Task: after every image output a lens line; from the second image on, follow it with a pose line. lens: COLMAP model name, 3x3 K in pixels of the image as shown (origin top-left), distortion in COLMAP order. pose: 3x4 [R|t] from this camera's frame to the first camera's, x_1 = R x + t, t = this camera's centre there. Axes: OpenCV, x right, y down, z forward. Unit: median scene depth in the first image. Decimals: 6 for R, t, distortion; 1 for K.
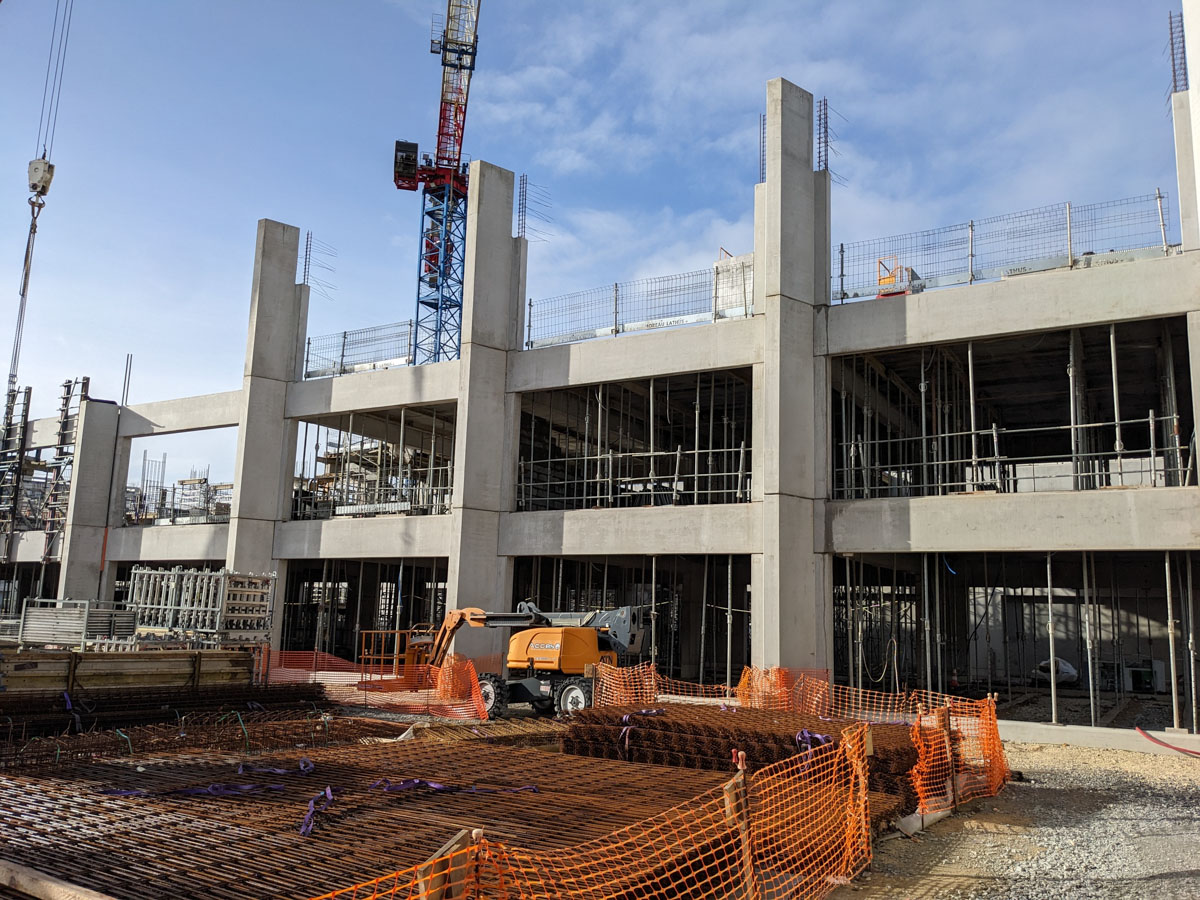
lens RADIAL K [[954.0, 0, 600.0], [0, 954.0, 450.0], [0, 0, 1]] dist [0.051547, -0.051988]
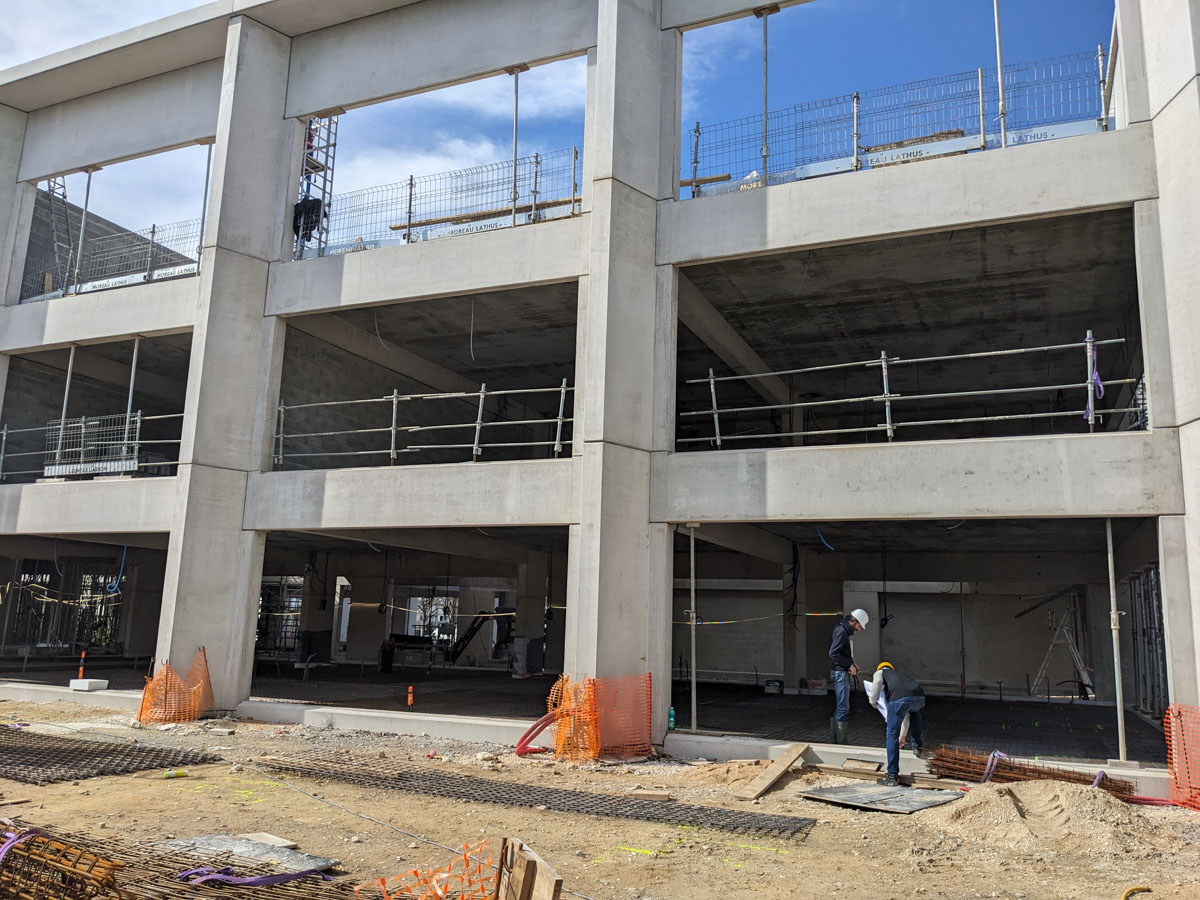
lens RADIAL K [[923.2, 0, 596.8], [0, 923.2, 432.9], [0, 0, 1]] dist [0.062742, -0.083617]
pose [[0.992266, 0.024321, 0.121727, 0.087008], [-0.021671, 0.999500, -0.023045, 0.050989], [-0.122227, 0.020229, 0.992296, 0.266817]]
